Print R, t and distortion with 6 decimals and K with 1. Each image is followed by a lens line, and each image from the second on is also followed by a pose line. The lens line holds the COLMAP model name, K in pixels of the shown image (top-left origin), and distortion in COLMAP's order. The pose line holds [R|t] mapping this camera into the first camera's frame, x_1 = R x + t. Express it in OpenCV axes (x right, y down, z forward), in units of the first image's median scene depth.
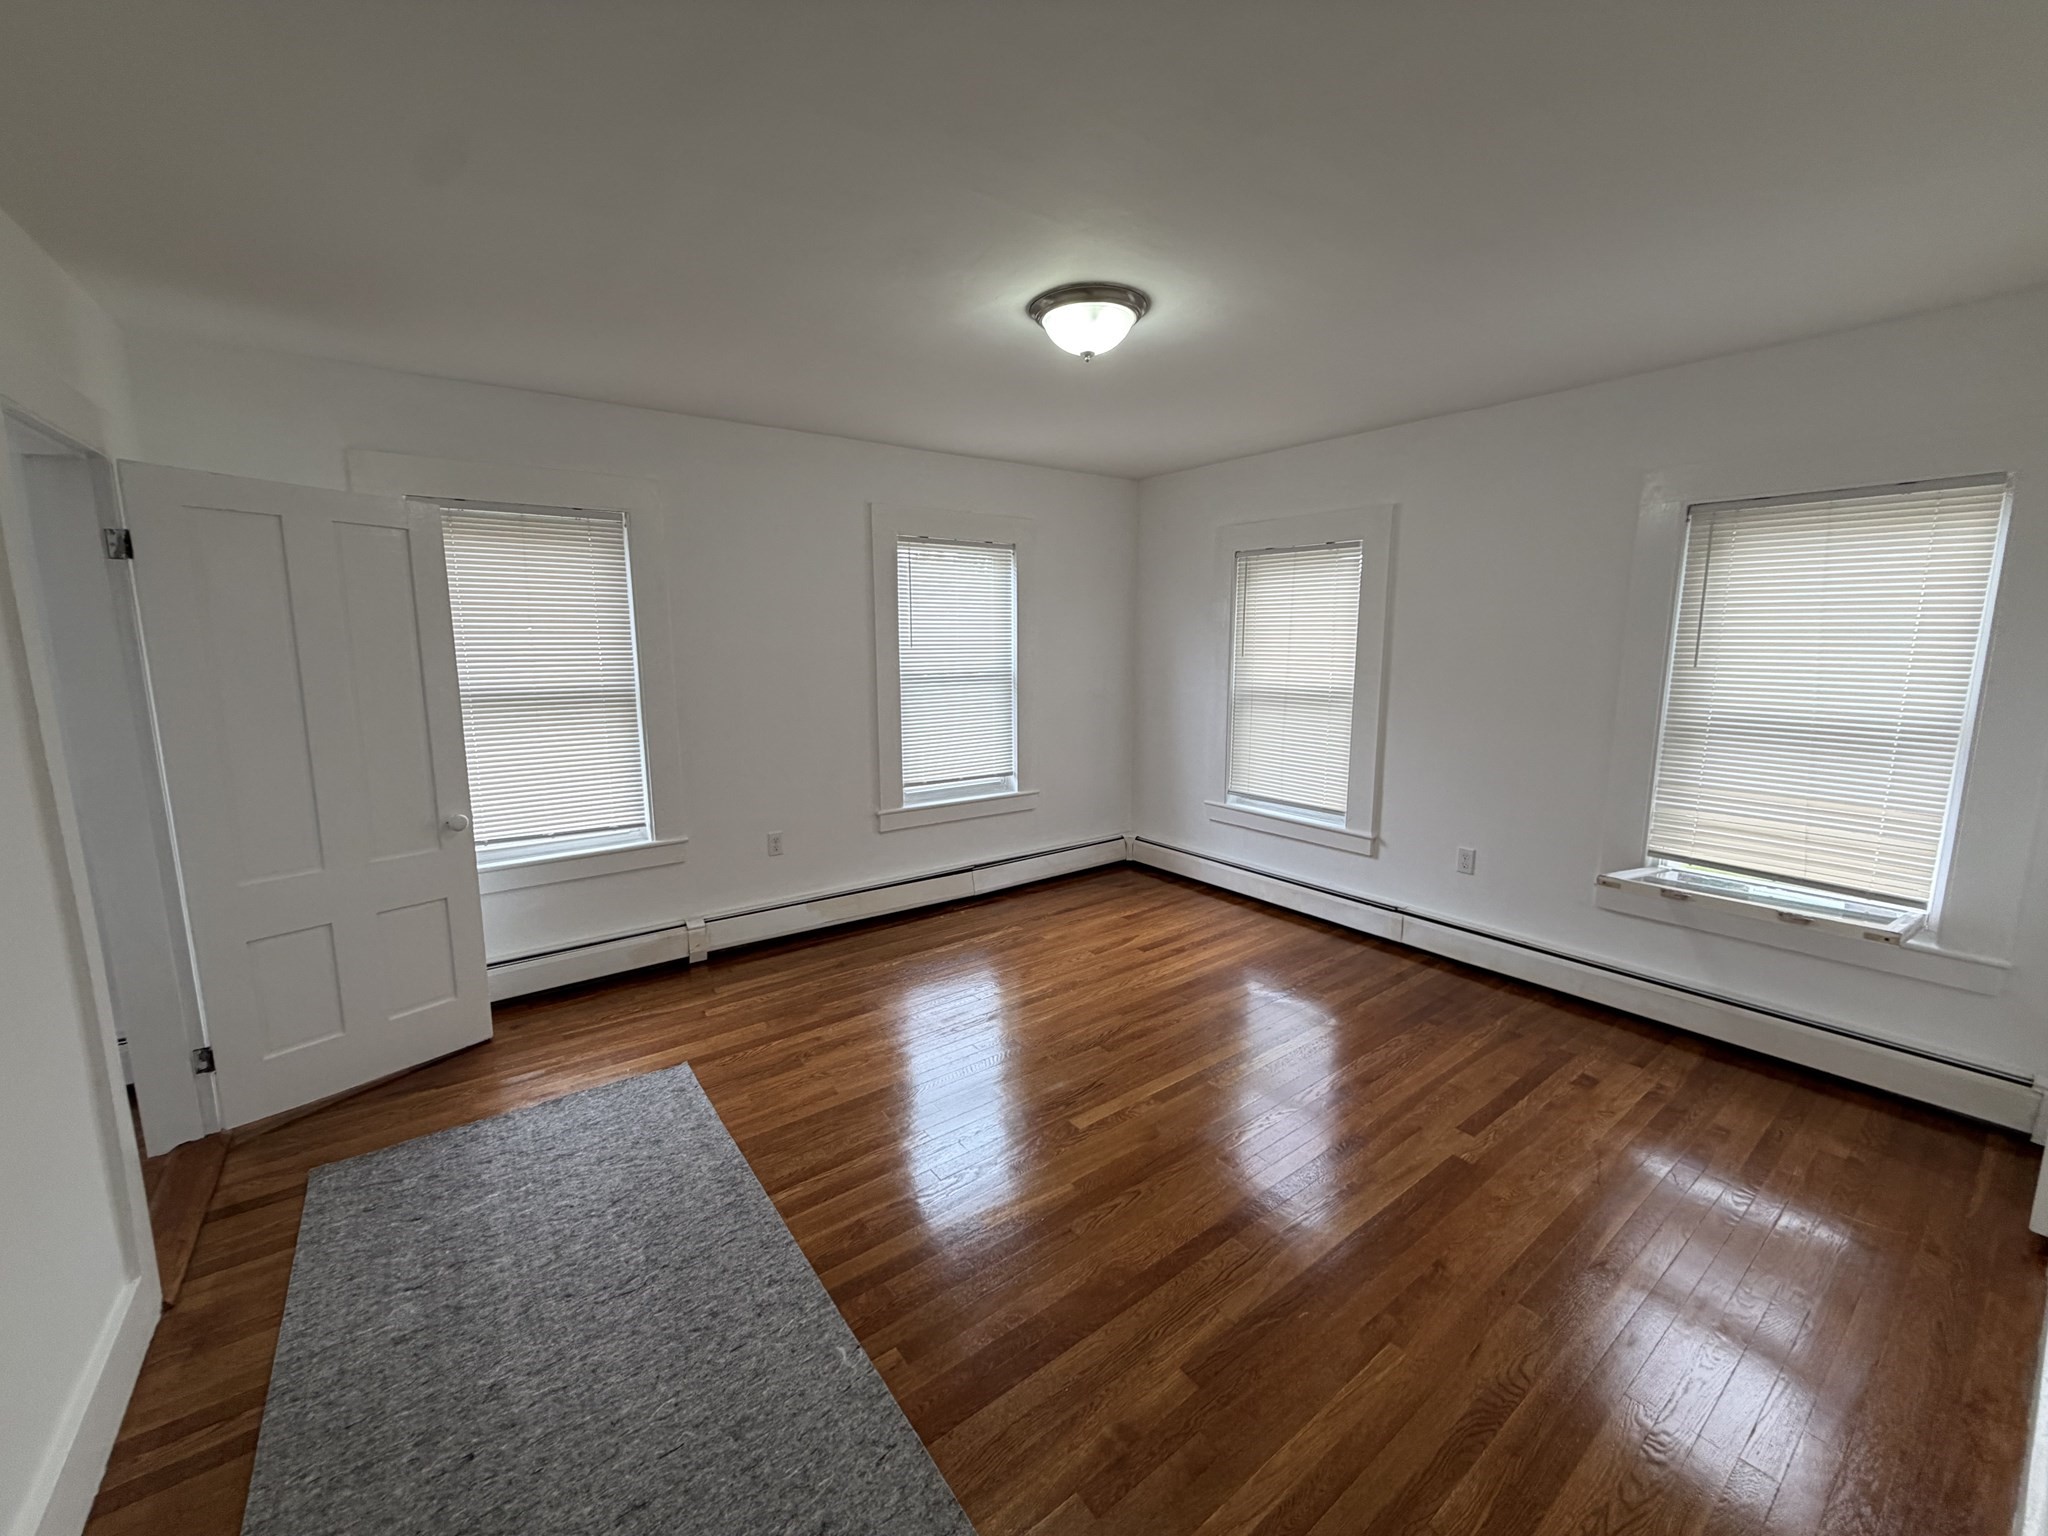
lens RADIAL K [[812.3, 0, 1017.6], [0, 812.3, 763.8], [0, 0, 1]] dist [0.000578, 0.000306]
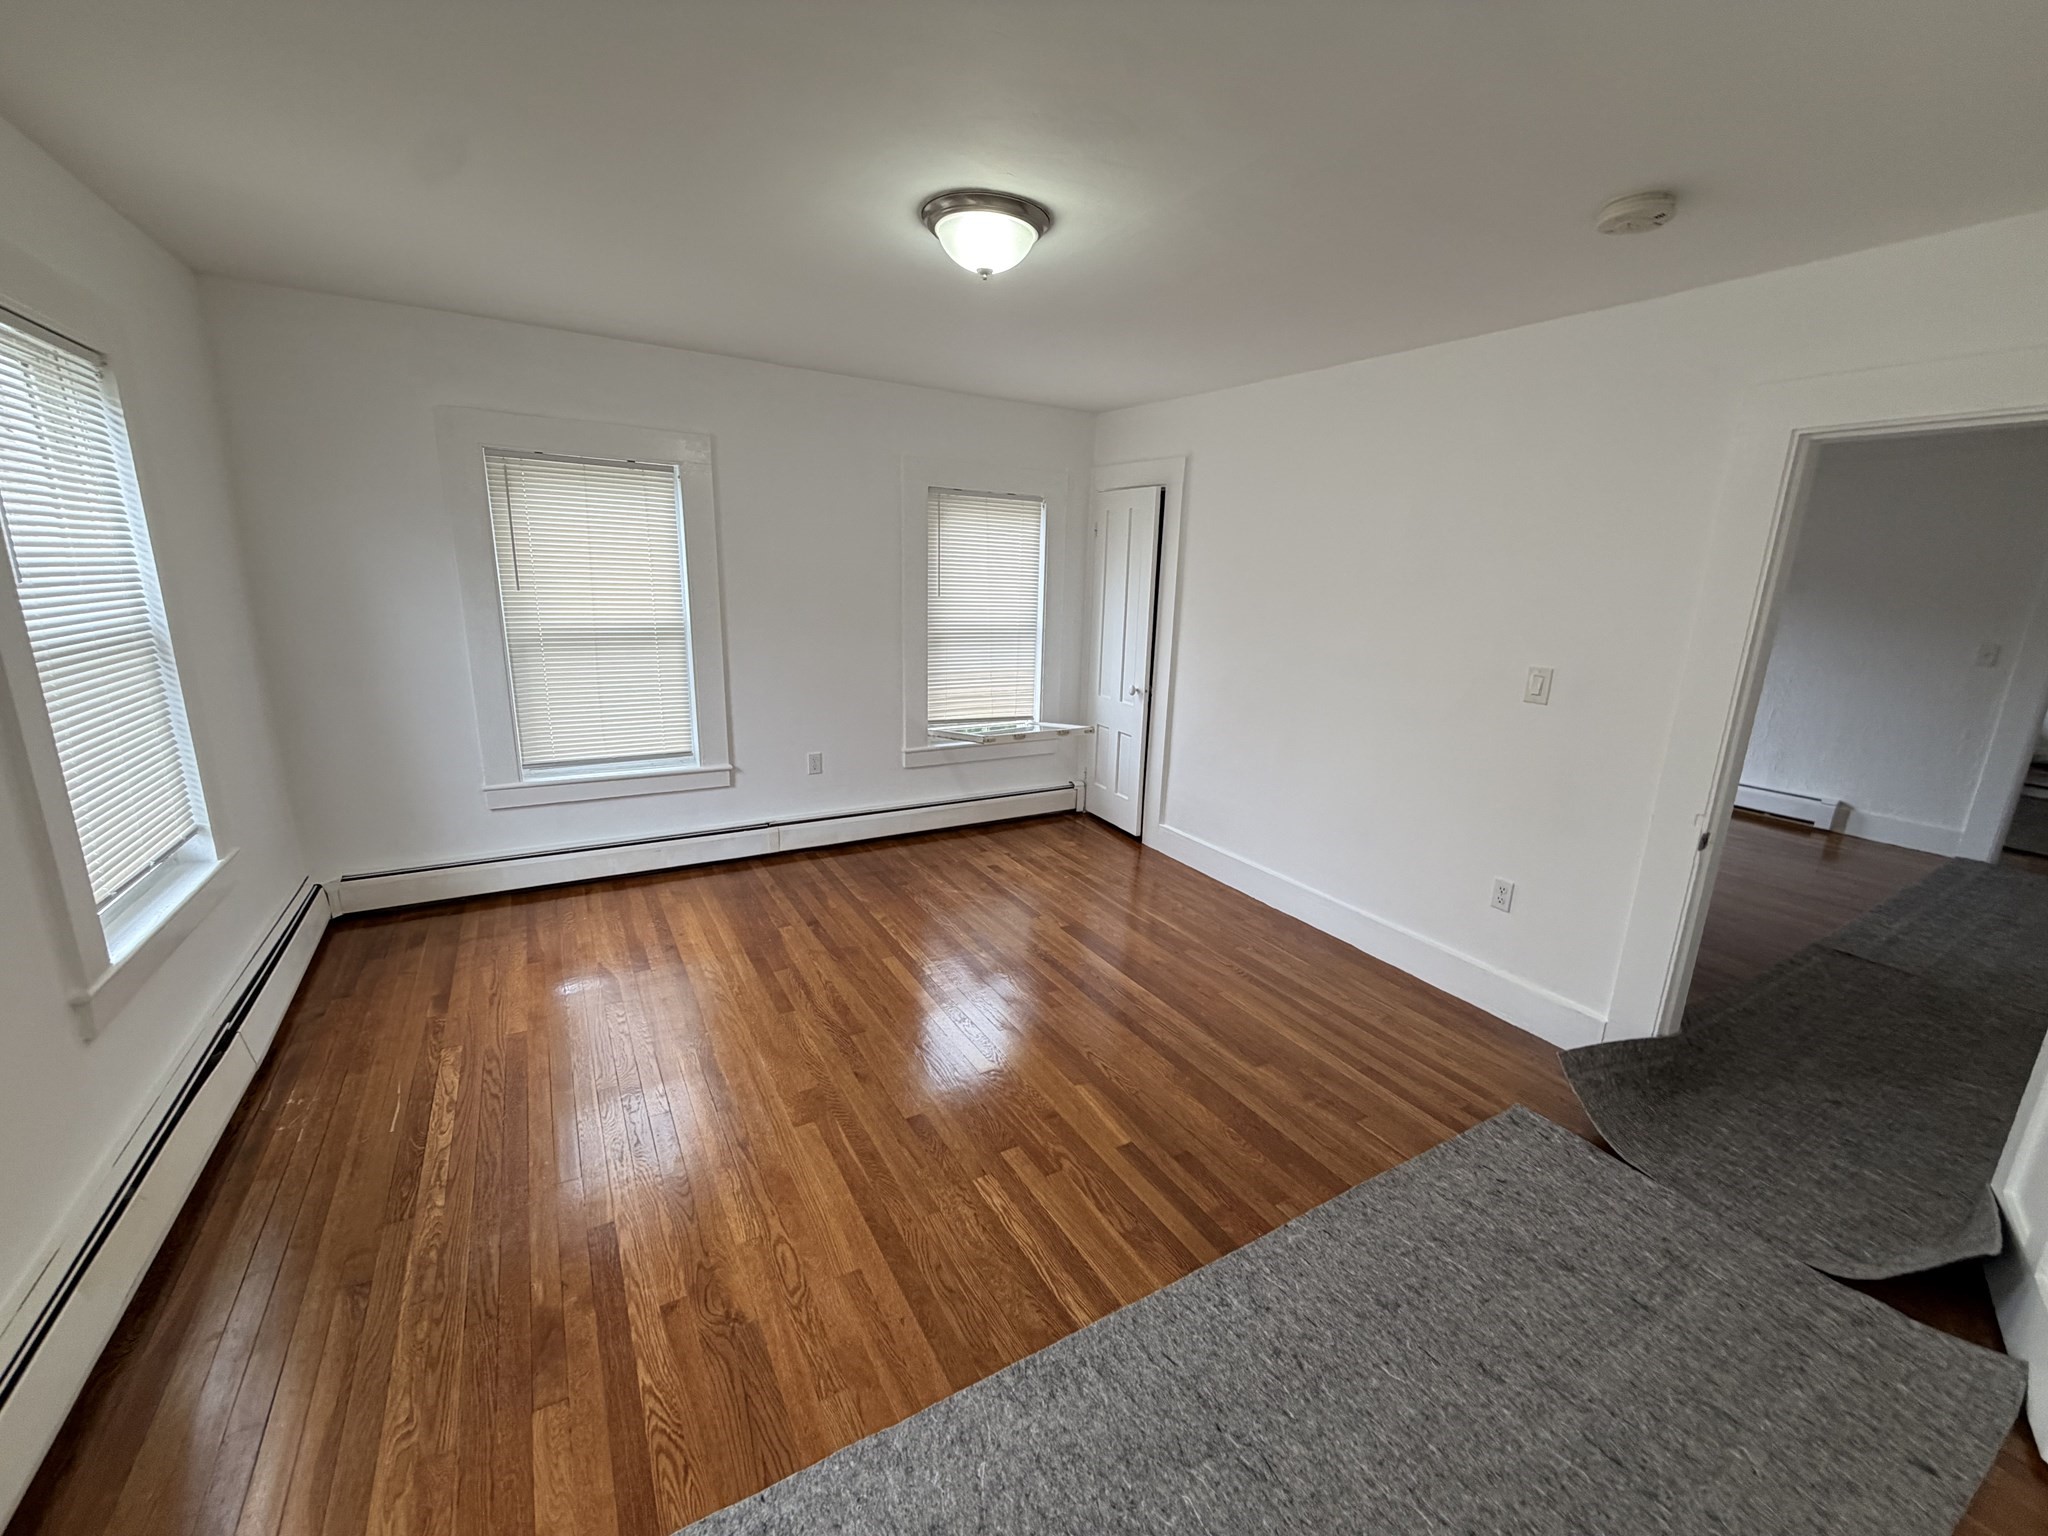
lens RADIAL K [[812.3, 0, 1017.6], [0, 812.3, 763.8], [0, 0, 1]] dist [0.000578, 0.000306]
pose [[0.108680, -0.223253, 0.968683, -0.692067], [0.123259, 0.969962, 0.209719, -0.113916], [-0.986406, 0.096606, 0.132933, 0.669629]]
